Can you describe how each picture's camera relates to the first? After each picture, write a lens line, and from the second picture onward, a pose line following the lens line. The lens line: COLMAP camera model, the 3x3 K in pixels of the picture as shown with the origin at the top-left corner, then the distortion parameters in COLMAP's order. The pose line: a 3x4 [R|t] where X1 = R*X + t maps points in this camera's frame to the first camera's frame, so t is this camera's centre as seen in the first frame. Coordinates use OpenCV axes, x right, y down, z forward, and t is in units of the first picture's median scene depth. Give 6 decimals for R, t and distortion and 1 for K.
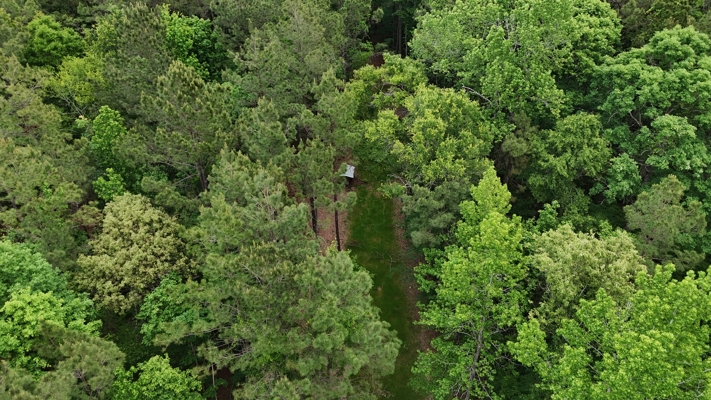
lens RADIAL K [[495.3, 0, 355.5], [0, 495.3, 200.0], [0, 0, 1]] dist [0.007724, -0.003844]
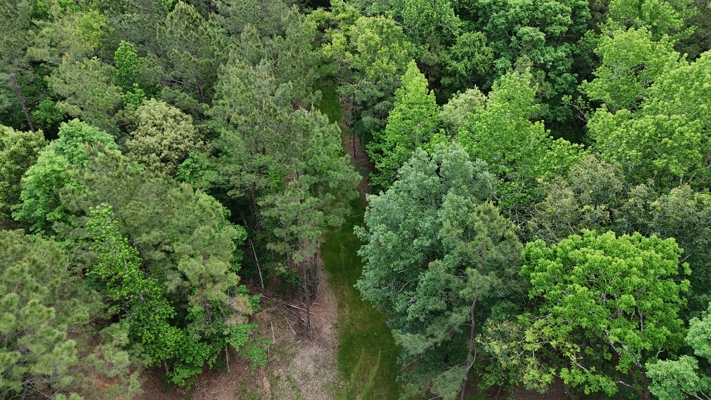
lens RADIAL K [[495.3, 0, 355.5], [0, 495.3, 200.0], [0, 0, 1]] dist [0.007724, -0.003844]
pose [[0.988957, -0.080219, 0.124615, -0.101930], [0.079691, 0.996777, 0.009227, 0.285649], [-0.124953, 0.000805, 0.992162, -0.400312]]
